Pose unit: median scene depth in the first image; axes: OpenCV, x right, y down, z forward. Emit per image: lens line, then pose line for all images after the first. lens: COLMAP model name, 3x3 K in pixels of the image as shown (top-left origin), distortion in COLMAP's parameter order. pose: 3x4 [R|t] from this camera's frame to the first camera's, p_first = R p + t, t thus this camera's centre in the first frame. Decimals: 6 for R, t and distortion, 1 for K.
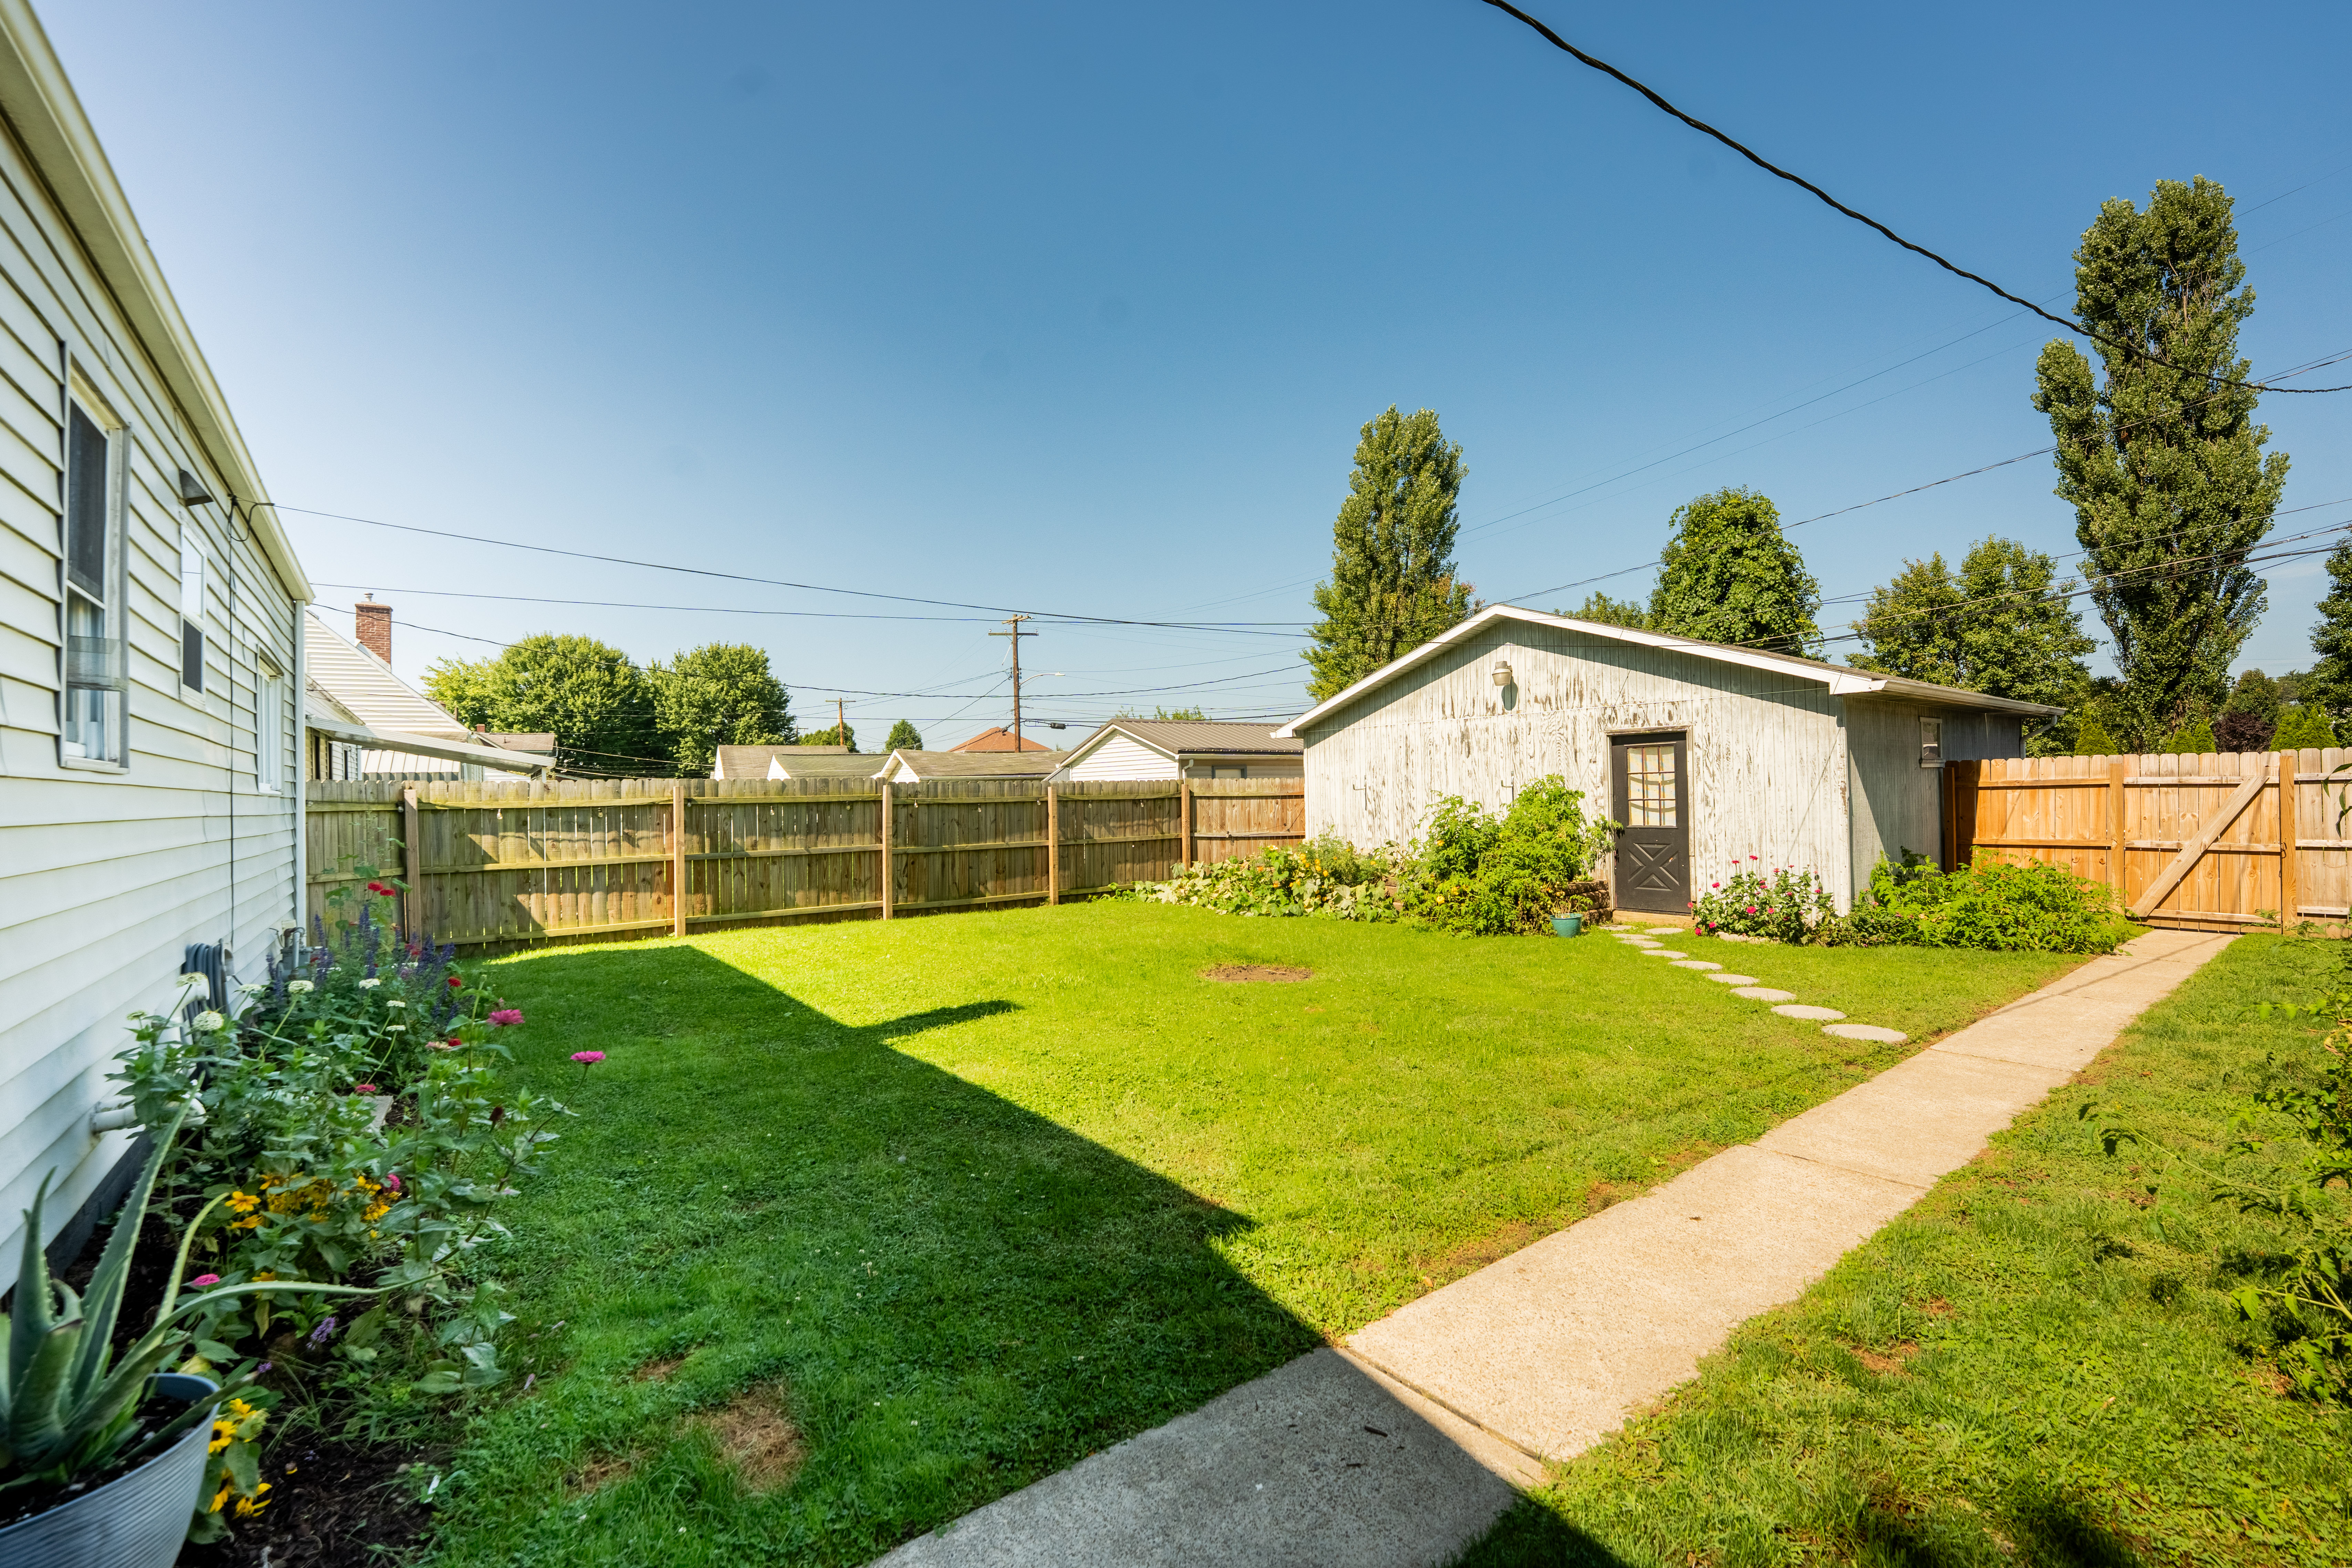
lens RADIAL K [[968.5, 0, 1177.9], [0, 968.5, 785.6], [0, 0, 1]] dist [-0.031917, 0.003531]
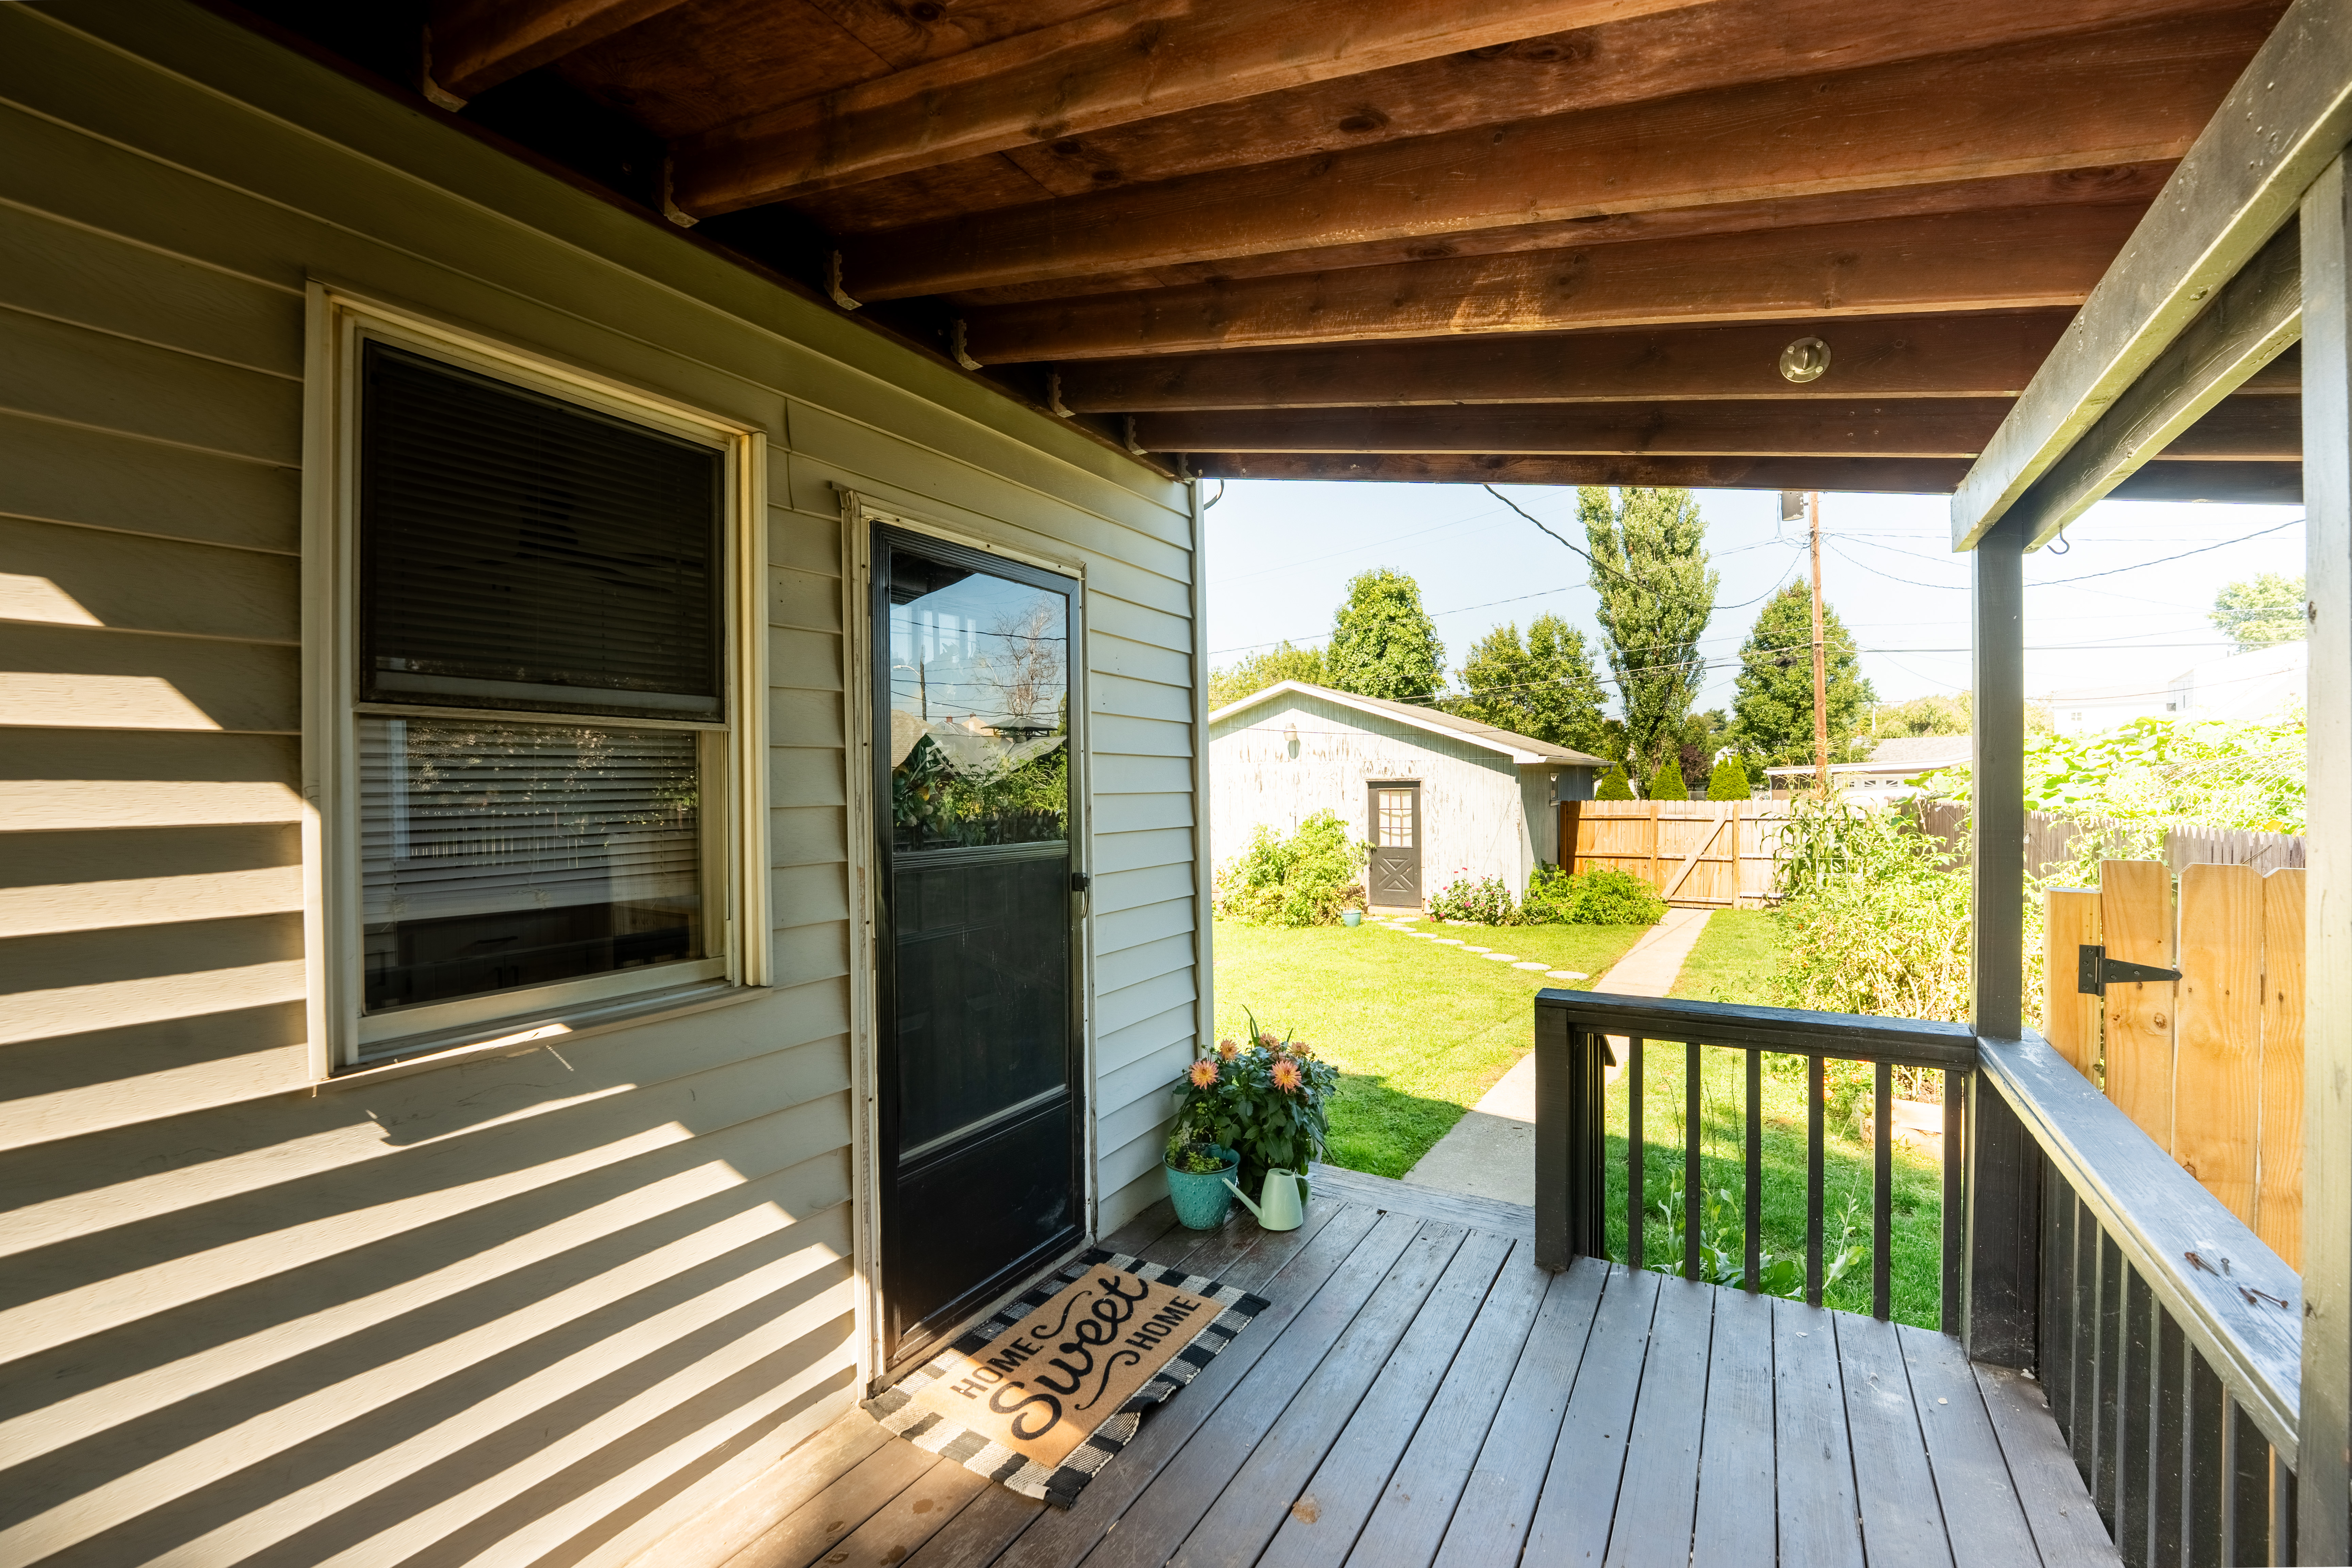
lens RADIAL K [[952.7, 0, 1175.2], [0, 952.7, 782.7], [0, 0, 1]] dist [-0.031840, 0.003913]
pose [[0.936074, 0.012504, 0.351580, -0.297282], [-0.012138, 0.999921, -0.003244, -0.042068], [-0.351593, -0.001231, 0.936152, -0.197527]]
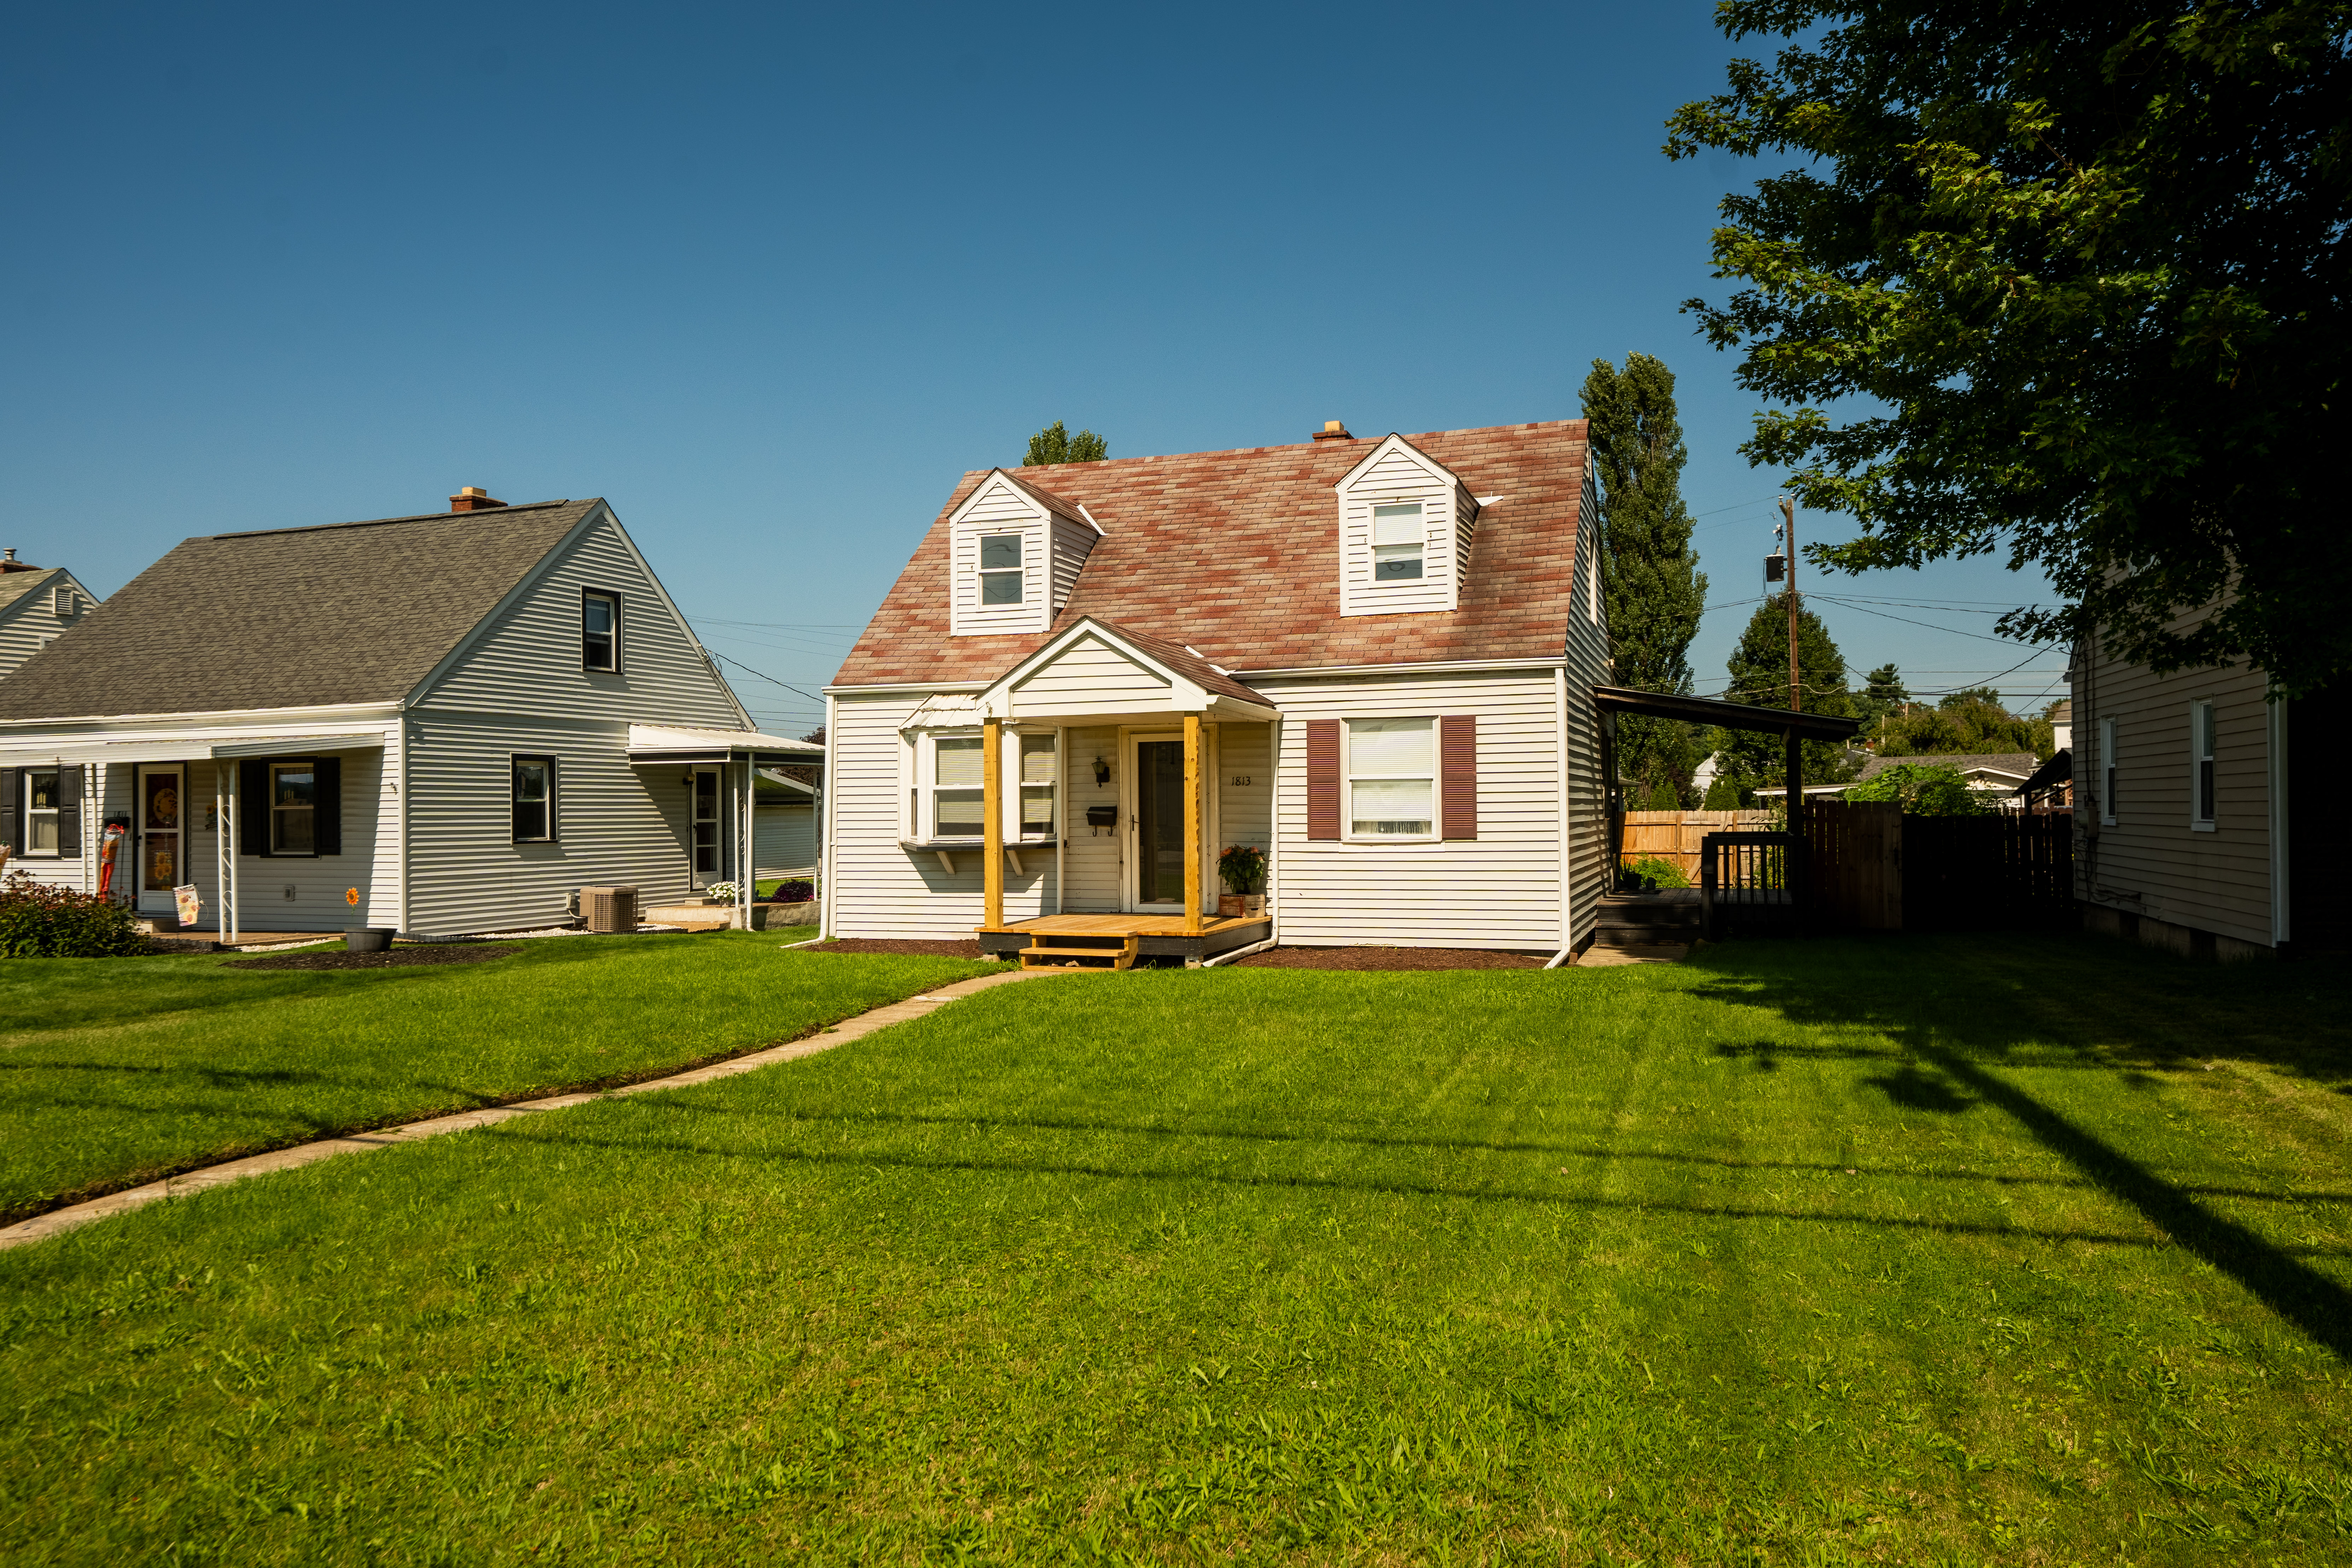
lens RADIAL K [[1596.2, 0, 1171.1], [0, 1596.2, 776.9], [0, 0, 1]] dist [0.024022, 0.003271]
pose [[0.842577, 0.025437, 0.537975, -1.808066], [-0.011426, 0.999503, -0.029364, 0.010914], [-0.538455, 0.018595, 0.842449, -1.358086]]
